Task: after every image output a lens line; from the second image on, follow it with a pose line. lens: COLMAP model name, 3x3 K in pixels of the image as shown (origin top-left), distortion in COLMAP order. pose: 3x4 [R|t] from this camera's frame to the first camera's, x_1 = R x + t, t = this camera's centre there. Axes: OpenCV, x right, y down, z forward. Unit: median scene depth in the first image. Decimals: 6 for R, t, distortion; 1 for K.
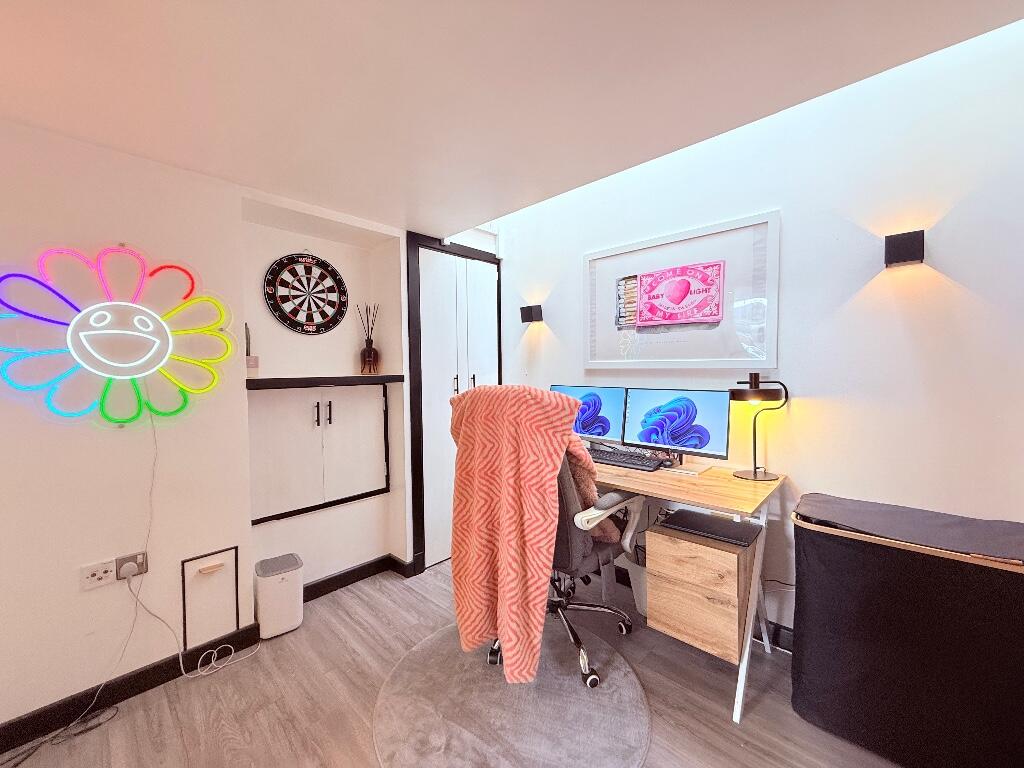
lens RADIAL K [[411.0, 0, 508.3], [0, 411.0, 382.2], [0, 0, 1]] dist [-0.001593, 0.000039]
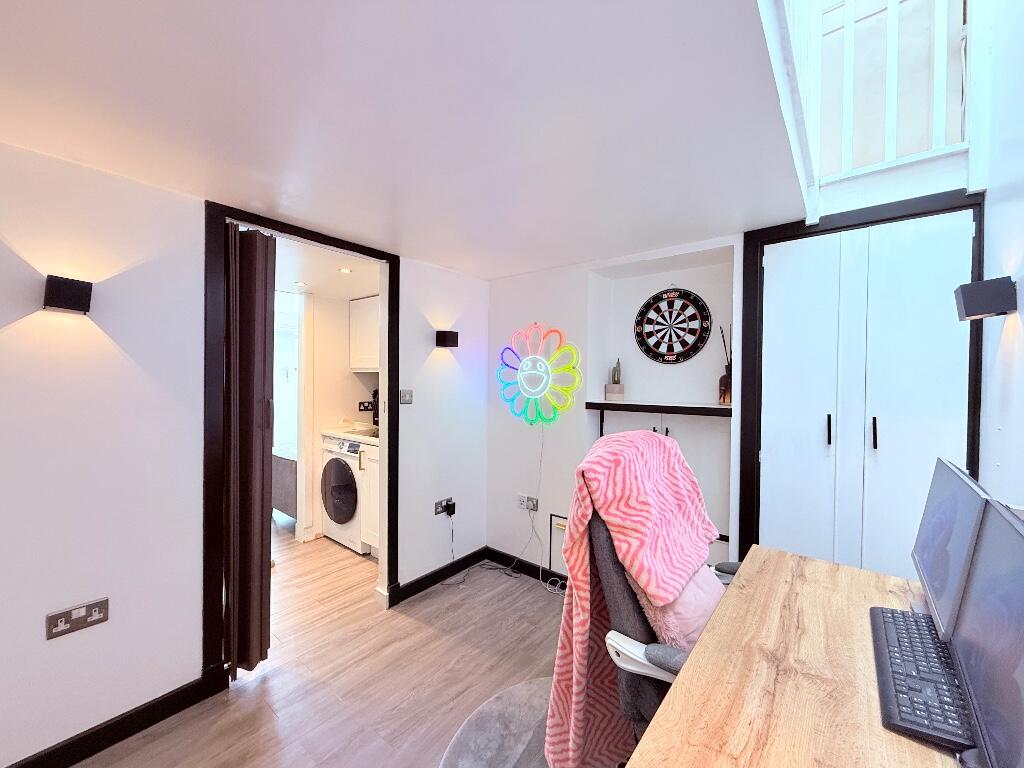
lens RADIAL K [[411.0, 0, 508.3], [0, 411.0, 382.2], [0, 0, 1]] dist [-0.001593, 0.000039]
pose [[0.071430, 0.023671, -0.997165, 0.570218], [-0.039535, 0.999000, 0.020883, -0.074961], [0.996662, 0.037931, 0.072295, 0.511455]]
